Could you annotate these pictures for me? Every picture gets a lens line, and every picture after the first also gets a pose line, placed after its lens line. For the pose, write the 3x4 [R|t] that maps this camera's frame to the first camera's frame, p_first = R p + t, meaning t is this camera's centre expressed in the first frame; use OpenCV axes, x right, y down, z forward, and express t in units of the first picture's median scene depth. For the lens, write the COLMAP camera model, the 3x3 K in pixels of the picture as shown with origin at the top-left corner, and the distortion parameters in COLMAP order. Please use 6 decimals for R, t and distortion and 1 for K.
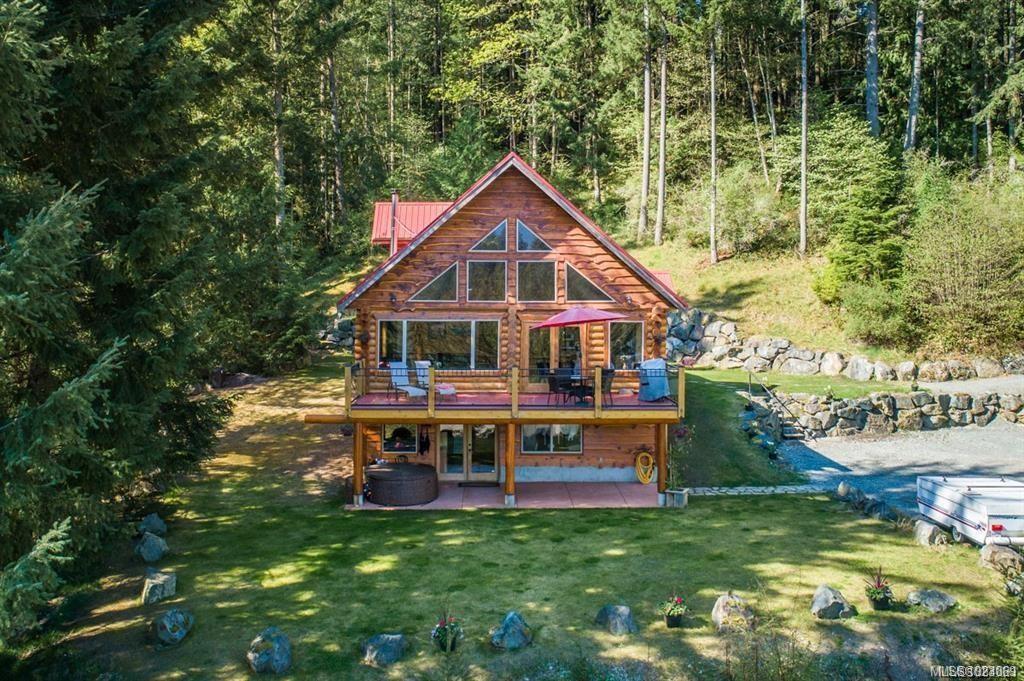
lens RADIAL K [[915.3, 0, 512.0], [0, 915.3, 340.5], [0, 0, 1]] dist [0.007934, 0.008728]
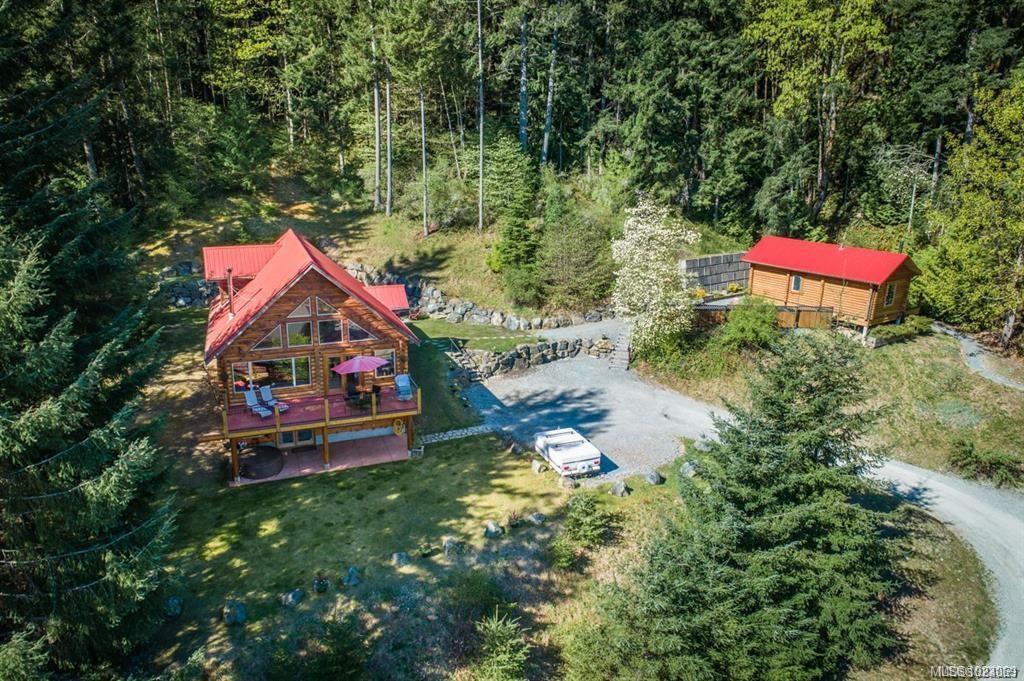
lens RADIAL K [[706.0, 0, 512.0], [0, 706.0, 340.5], [0, 0, 1]] dist [-0.017779, -0.001289]
pose [[0.938984, -0.091994, 0.331430, -0.066890], [-0.010896, 0.955131, 0.295983, -0.324093], [-0.343787, -0.281534, 0.895851, -0.206956]]
